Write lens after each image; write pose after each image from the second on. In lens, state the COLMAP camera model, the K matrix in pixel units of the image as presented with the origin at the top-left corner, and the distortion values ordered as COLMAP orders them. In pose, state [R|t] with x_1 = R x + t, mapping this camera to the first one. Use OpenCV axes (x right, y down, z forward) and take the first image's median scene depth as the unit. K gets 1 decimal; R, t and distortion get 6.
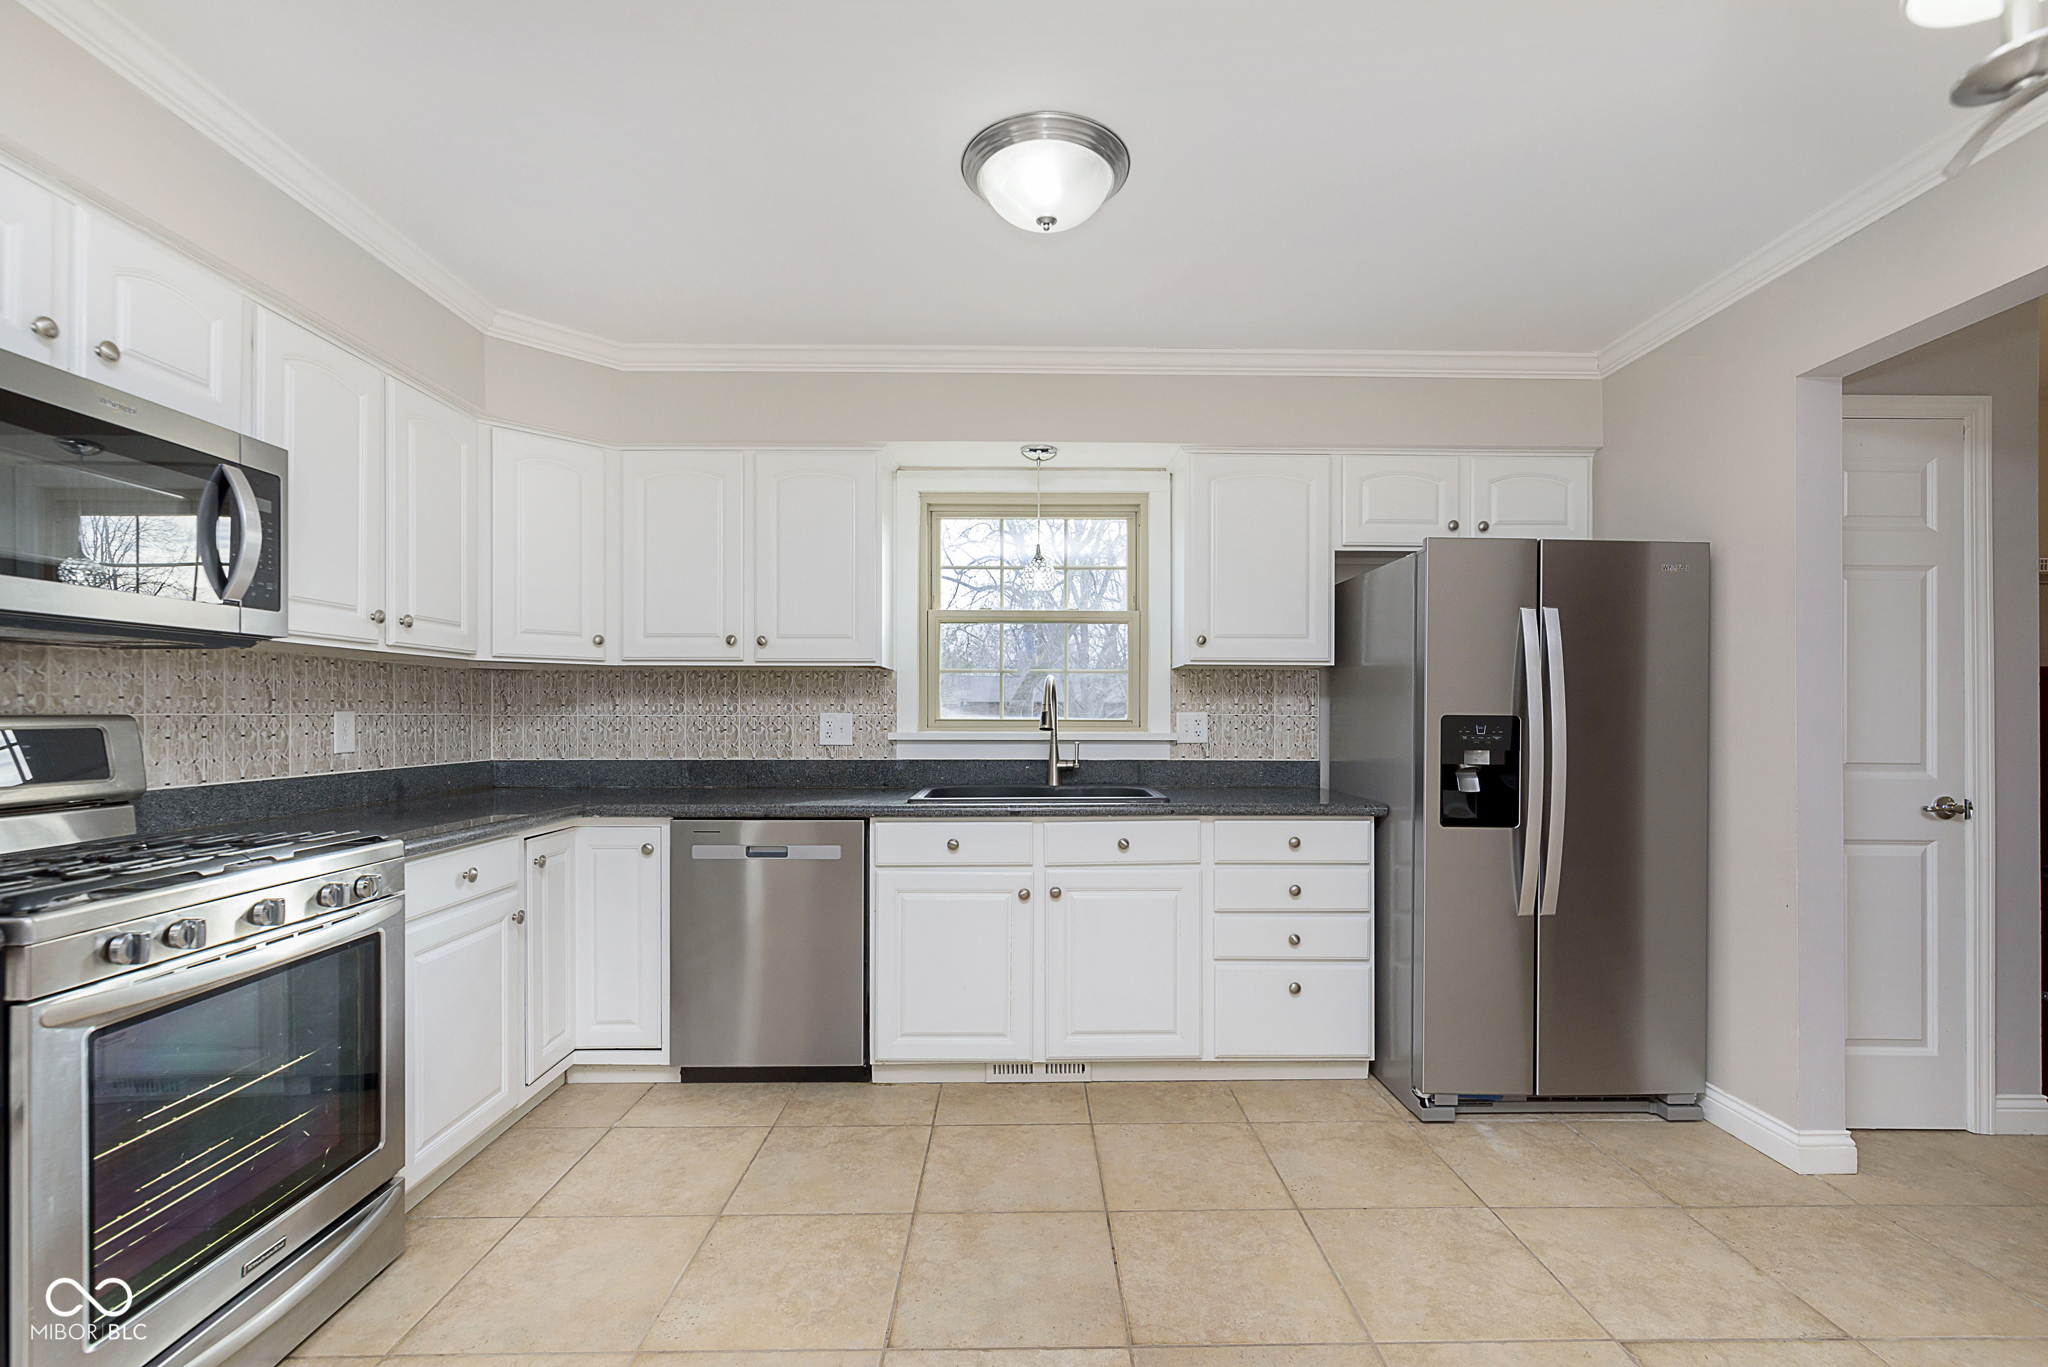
lens RADIAL K [[904.1, 0, 1042.0], [0, 904.1, 710.8], [0, 0, 1]] dist [0.002291, 0.000618]
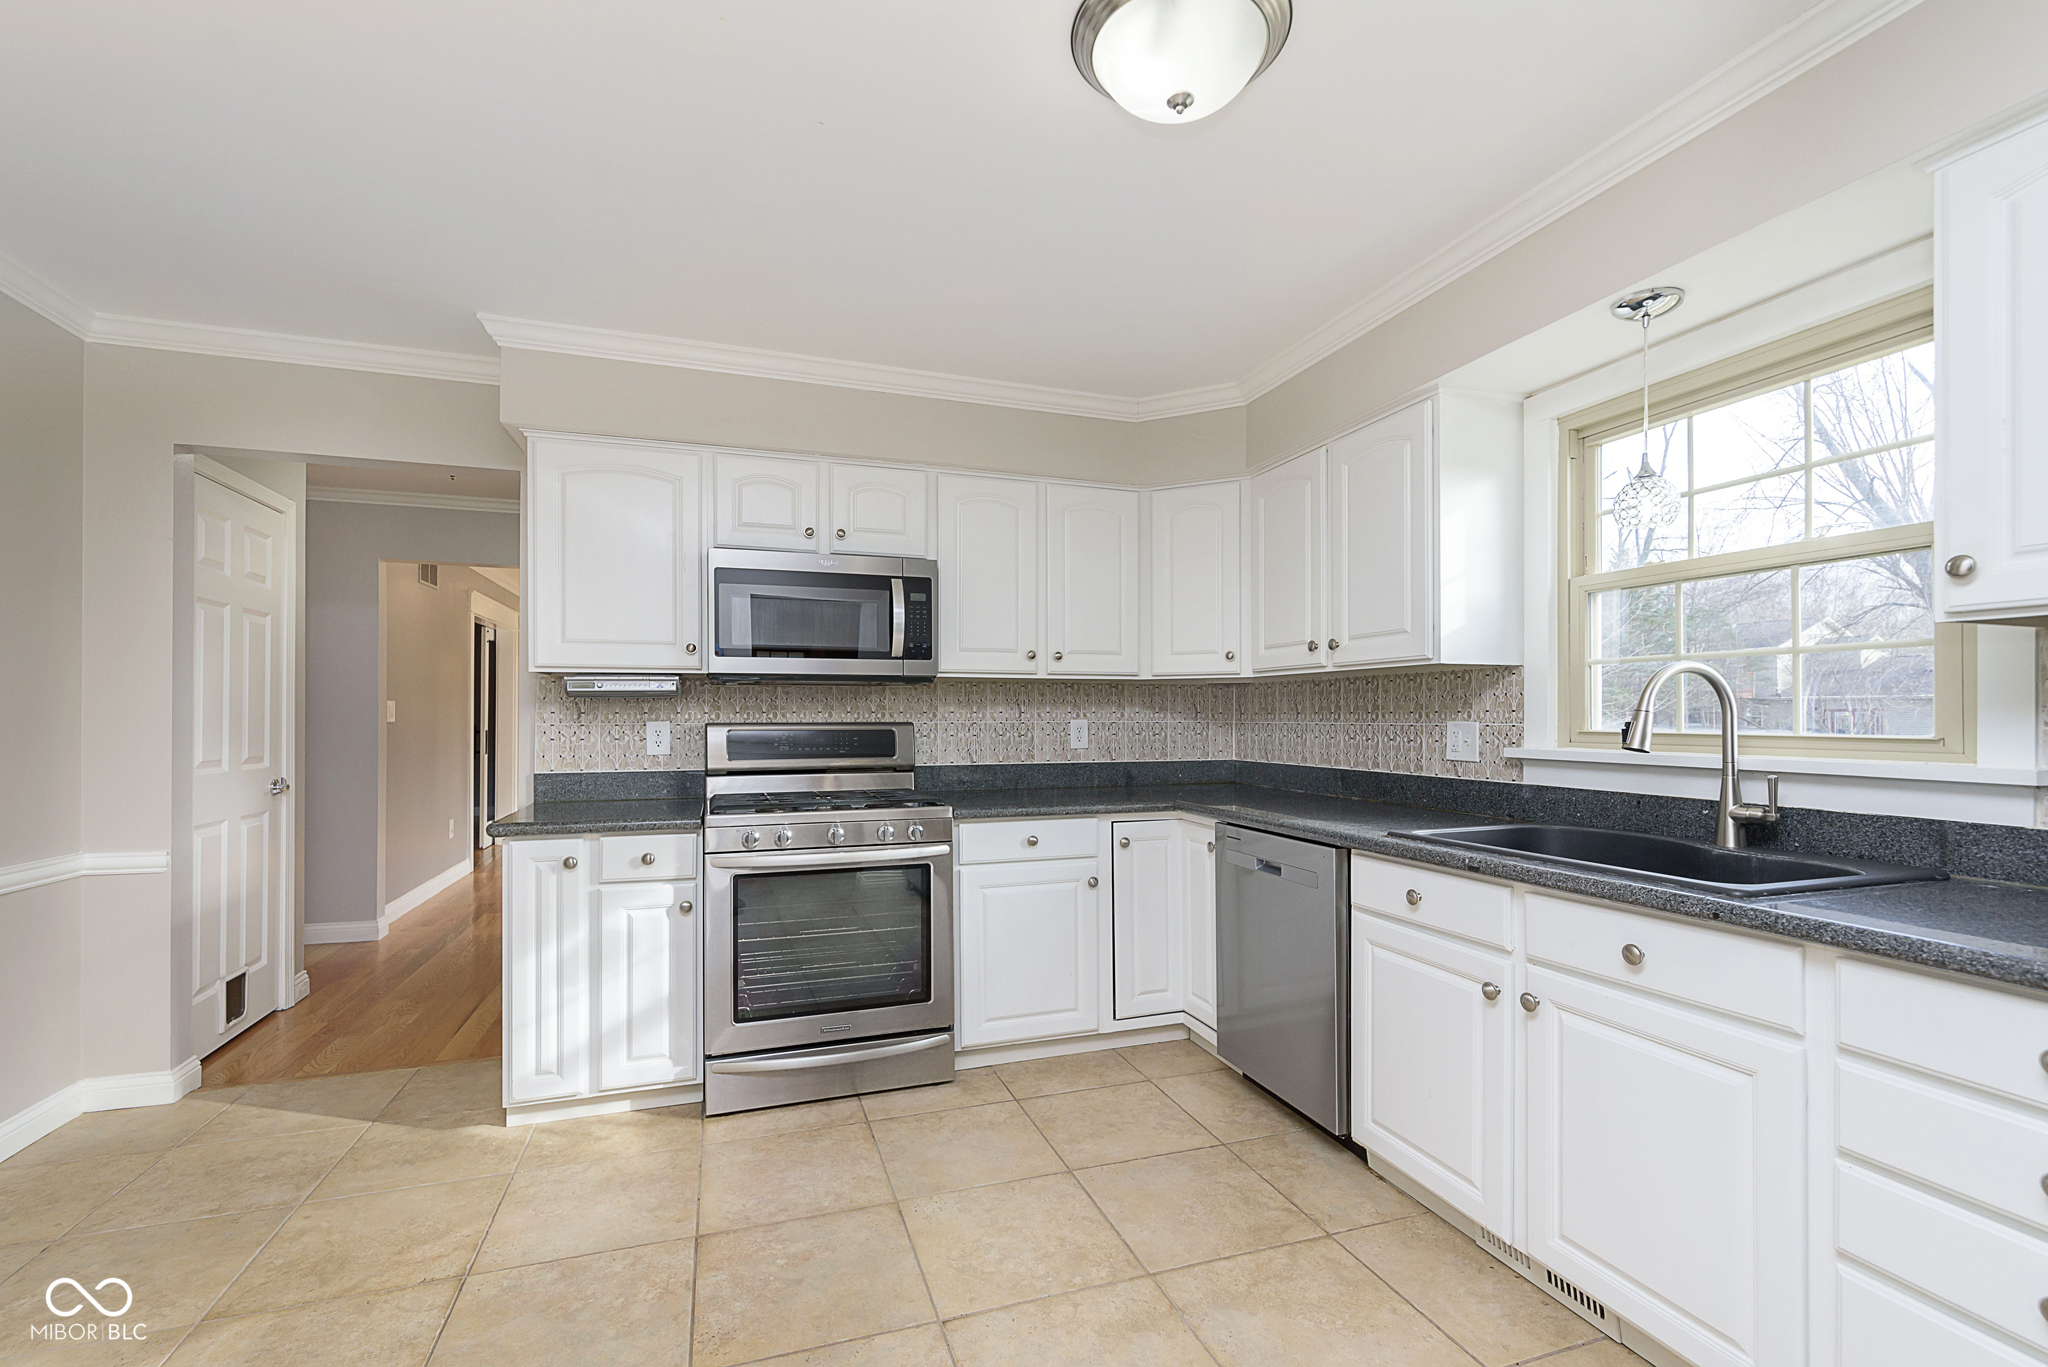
lens RADIAL K [[888.1, 0, 1029.4], [0, 888.1, 714.7], [0, 0, 1]] dist [0.001516, 0.000218]
pose [[0.302751, -0.002427, -0.953067, 0.500085], [0.003575, 0.999993, -0.001411, -0.004909], [0.953063, -0.002980, 0.302757, 0.457134]]
